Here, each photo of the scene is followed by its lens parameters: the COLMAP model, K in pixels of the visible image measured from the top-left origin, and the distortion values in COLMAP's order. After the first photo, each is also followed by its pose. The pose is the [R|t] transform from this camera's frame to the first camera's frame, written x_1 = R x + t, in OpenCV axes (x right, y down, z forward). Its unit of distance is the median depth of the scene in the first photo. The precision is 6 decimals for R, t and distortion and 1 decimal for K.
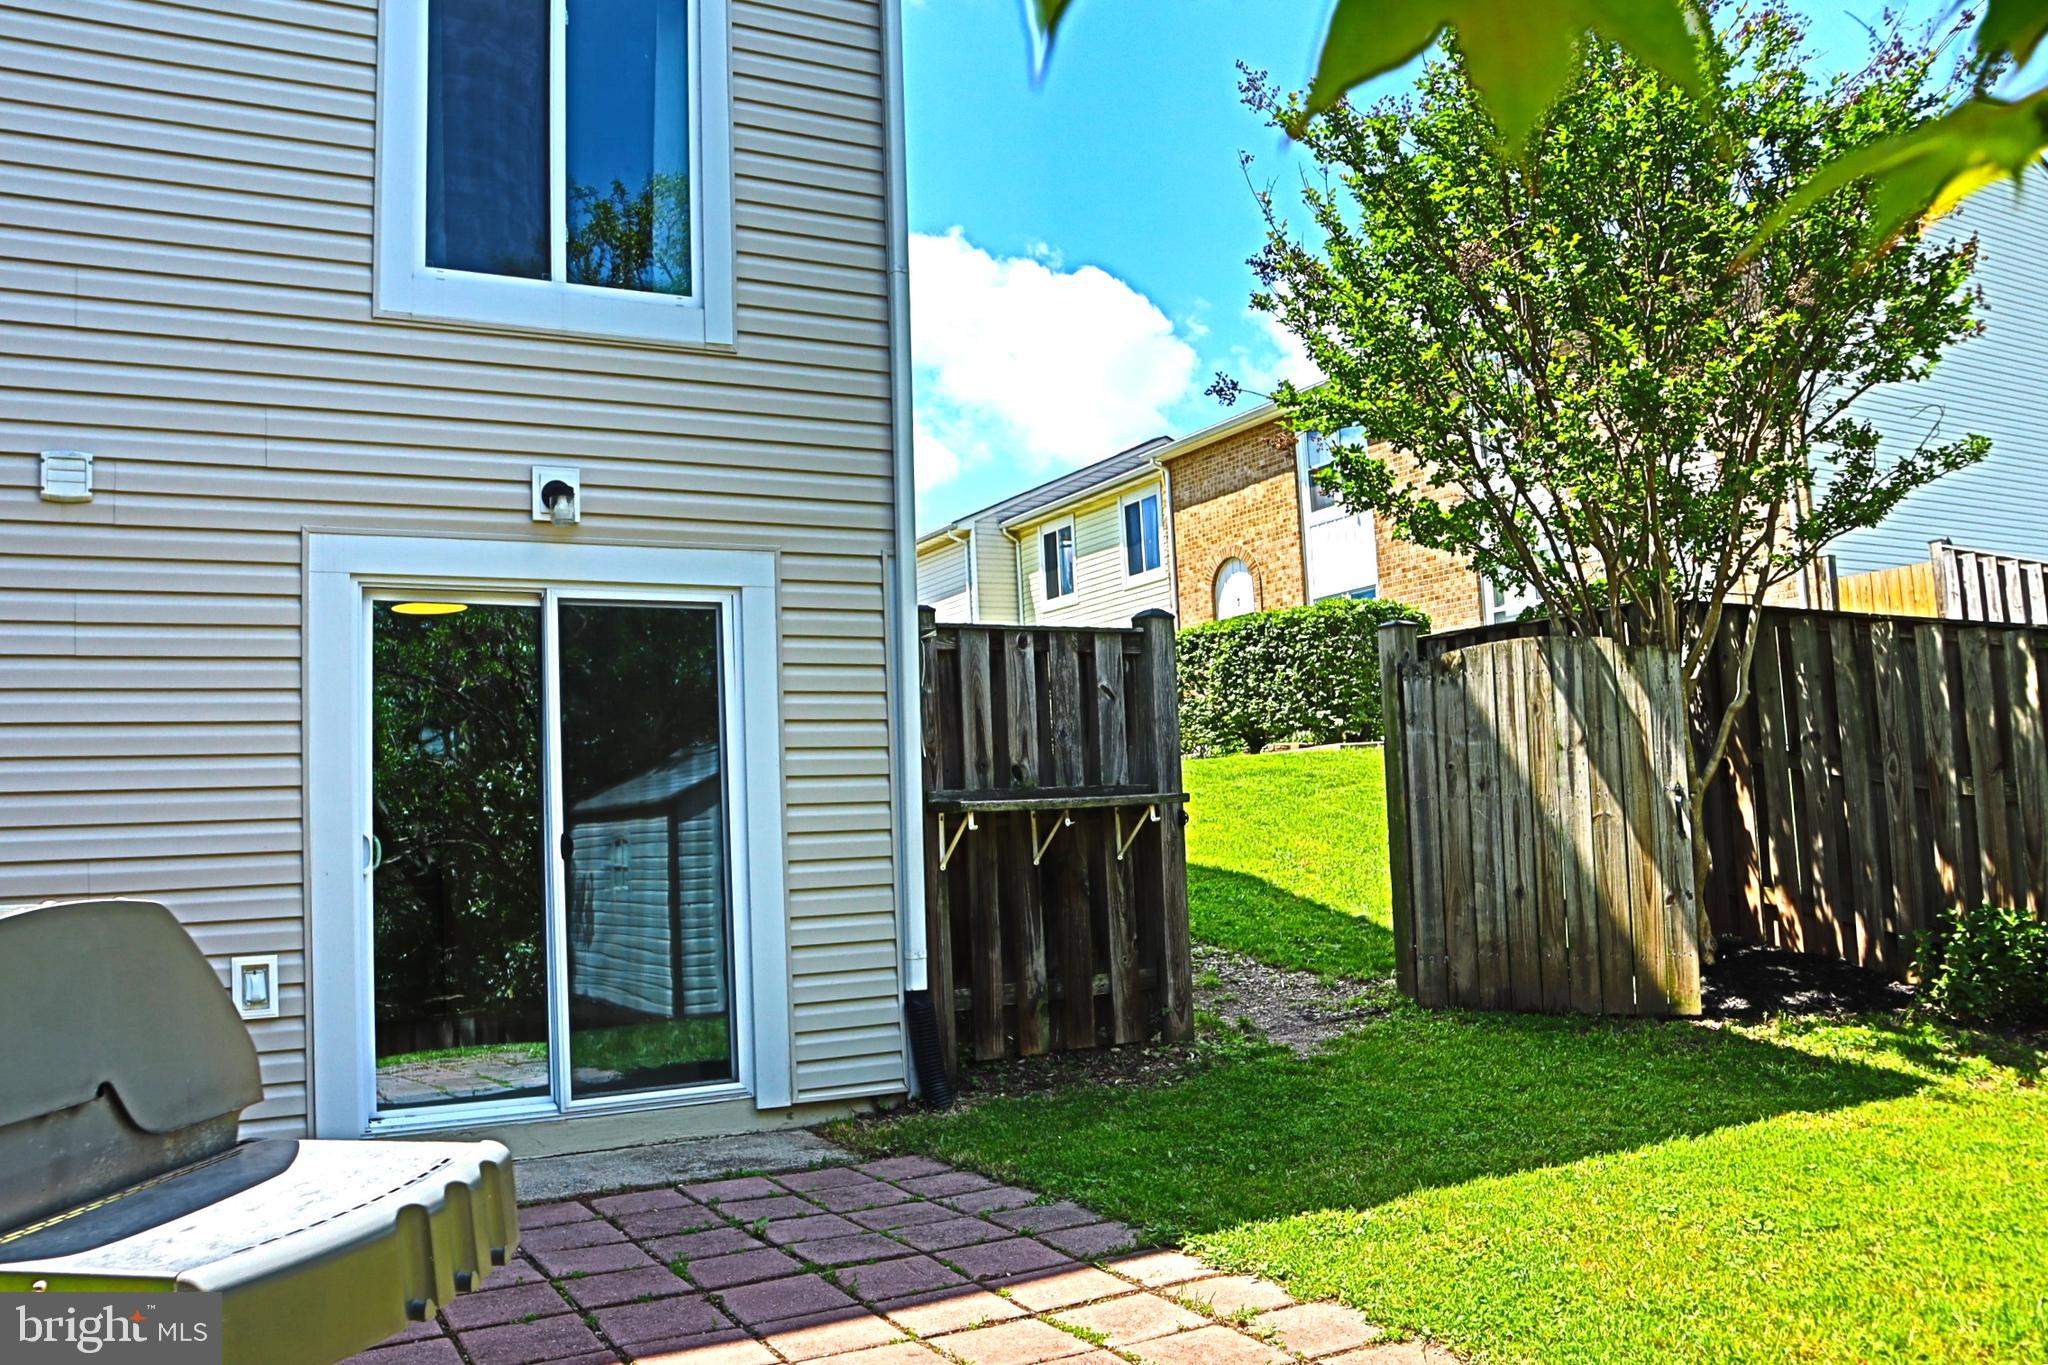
lens RADIAL K [[1594.4, 0, 1014.0], [0, 1594.4, 676.4], [0, 0, 1]] dist [-0.151360, 0.108737]
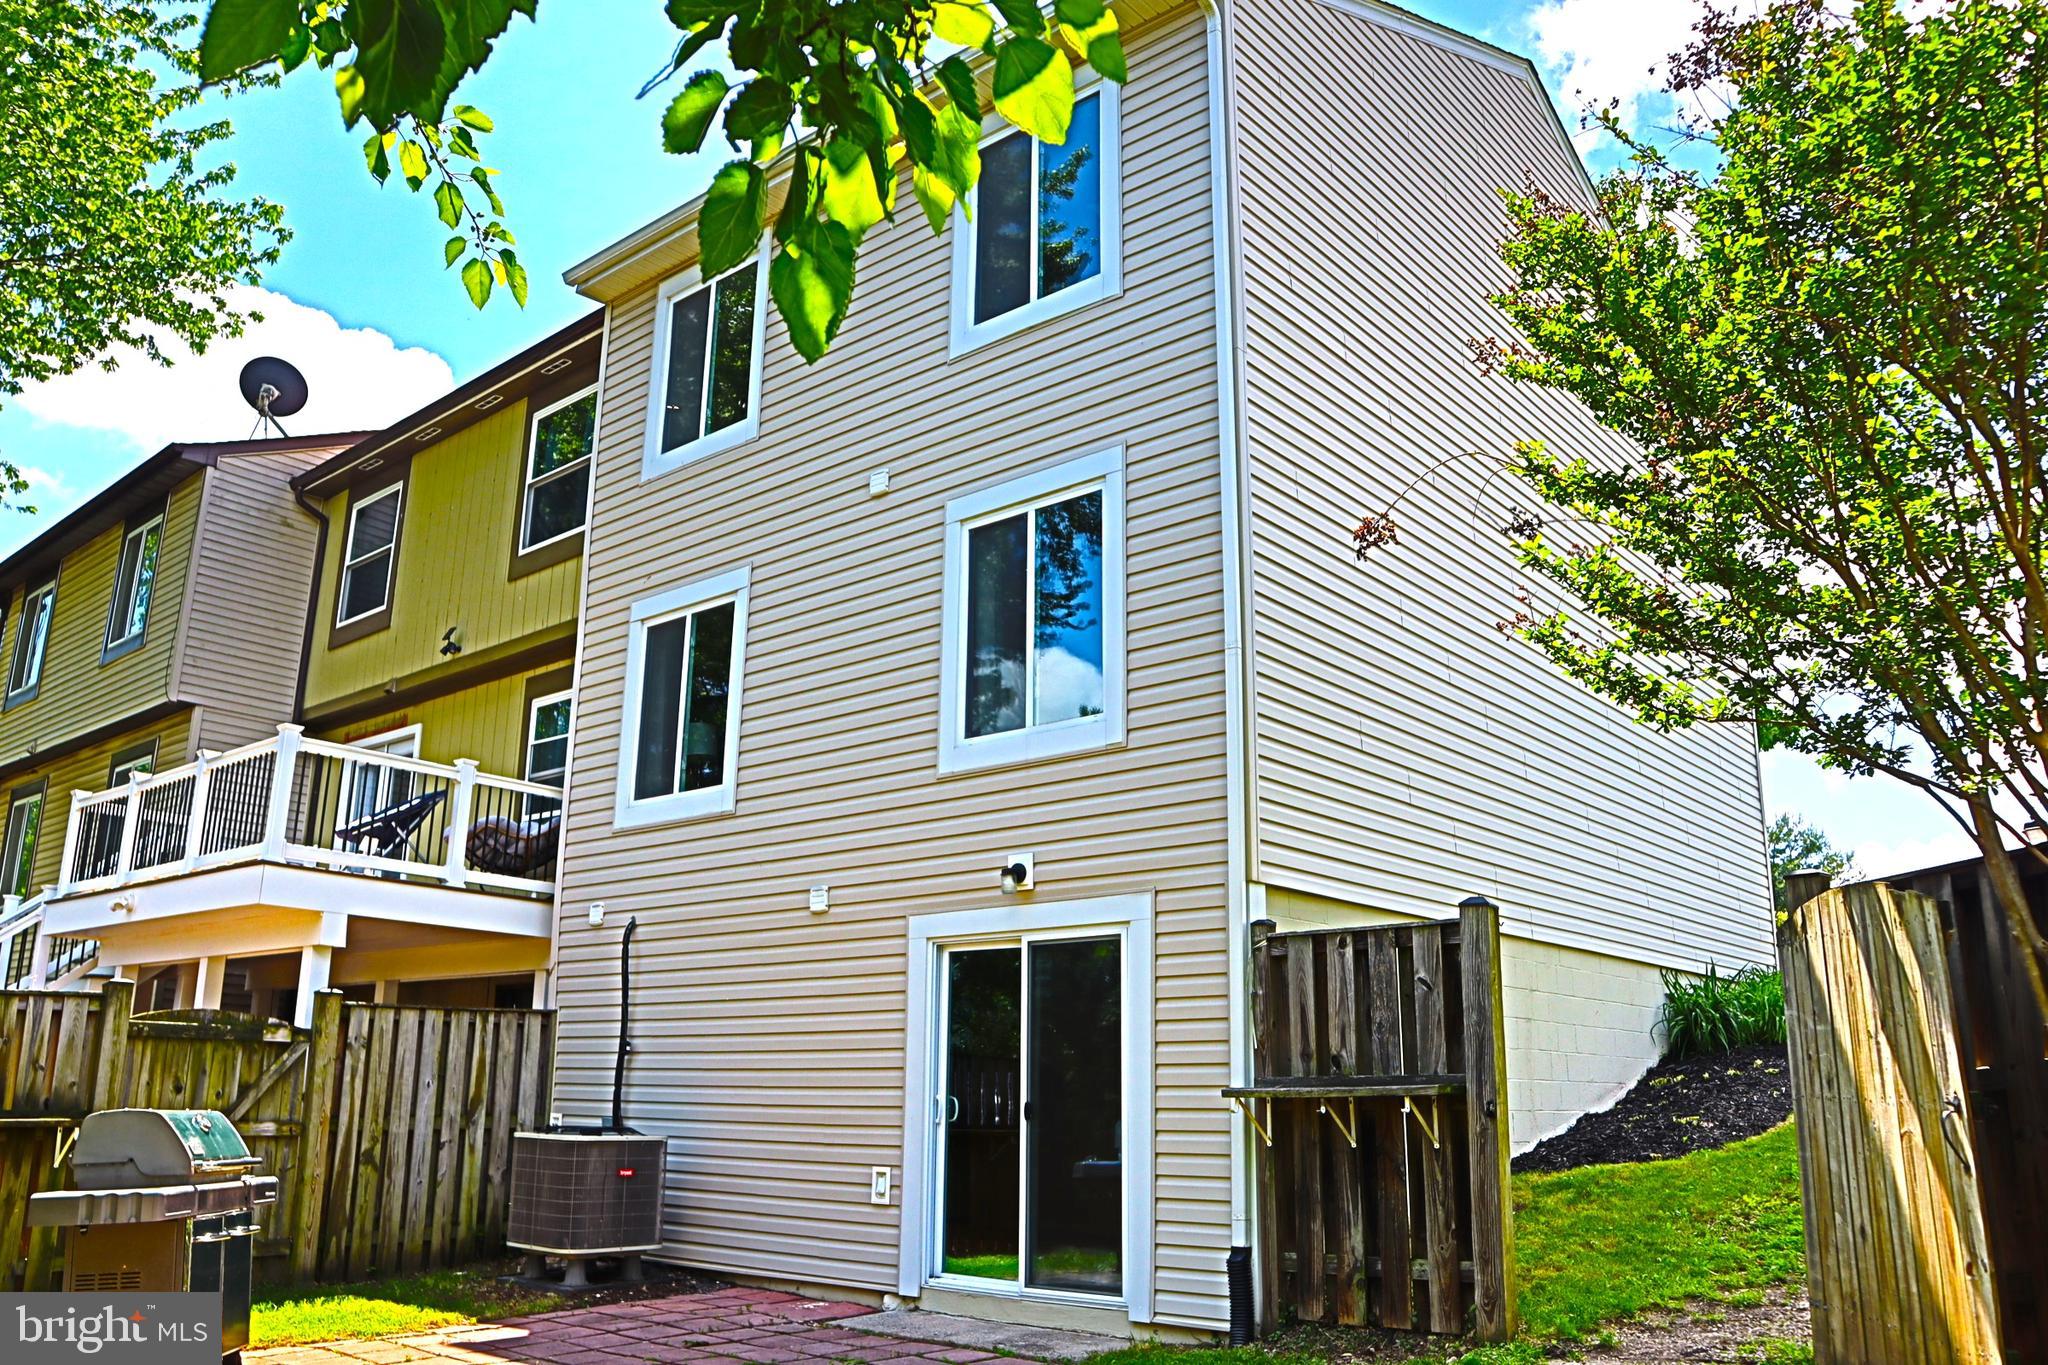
lens RADIAL K [[1594.4, 0, 1014.0], [0, 1594.4, 676.4], [0, 0, 1]] dist [-0.151360, 0.108737]
pose [[0.336421, -0.199823, -0.920267, 0.996617], [0.066112, 0.979829, -0.188587, -0.011539], [0.939388, 0.002604, 0.342846, 0.414345]]
